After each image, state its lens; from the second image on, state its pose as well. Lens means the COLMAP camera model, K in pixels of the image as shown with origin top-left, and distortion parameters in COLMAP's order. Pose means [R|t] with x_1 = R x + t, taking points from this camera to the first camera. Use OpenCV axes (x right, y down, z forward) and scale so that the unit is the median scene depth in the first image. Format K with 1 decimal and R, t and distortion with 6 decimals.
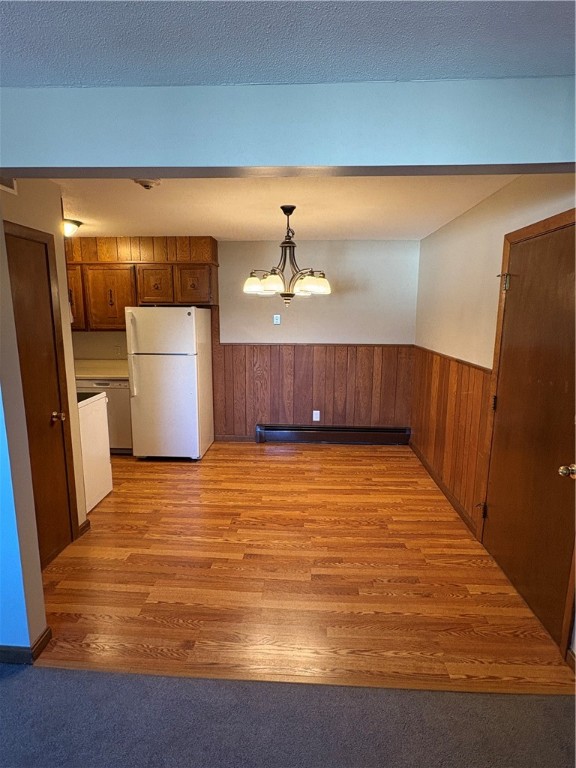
lens RADIAL K [[417.4, 0, 285.3], [0, 417.4, 381.6], [0, 0, 1]] dist [0.004585, 0.000441]
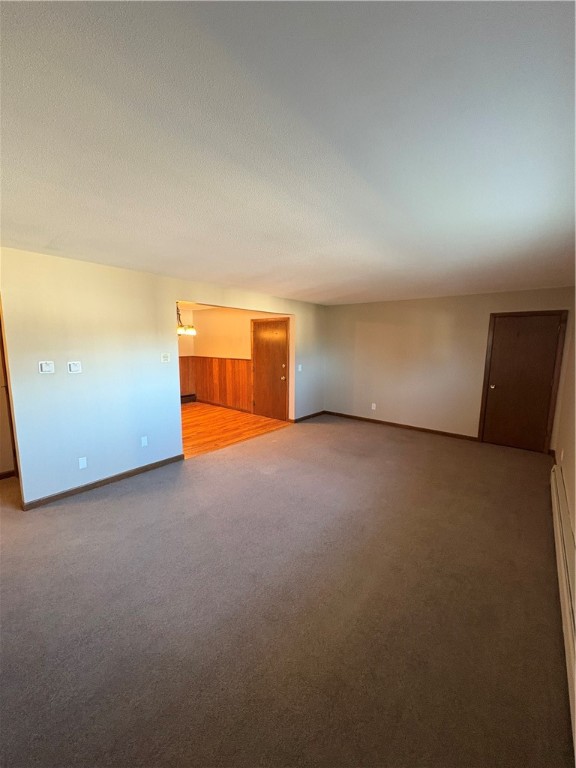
lens RADIAL K [[307.0, 0, 287.6], [0, 307.0, 384.9], [0, 0, 1]] dist [0.001450, 0.000018]
pose [[0.584352, -0.111930, 0.803744, -1.166456], [0.128990, 0.990661, 0.044179, 0.090309], [-0.801183, 0.077859, 0.593333, -0.582927]]
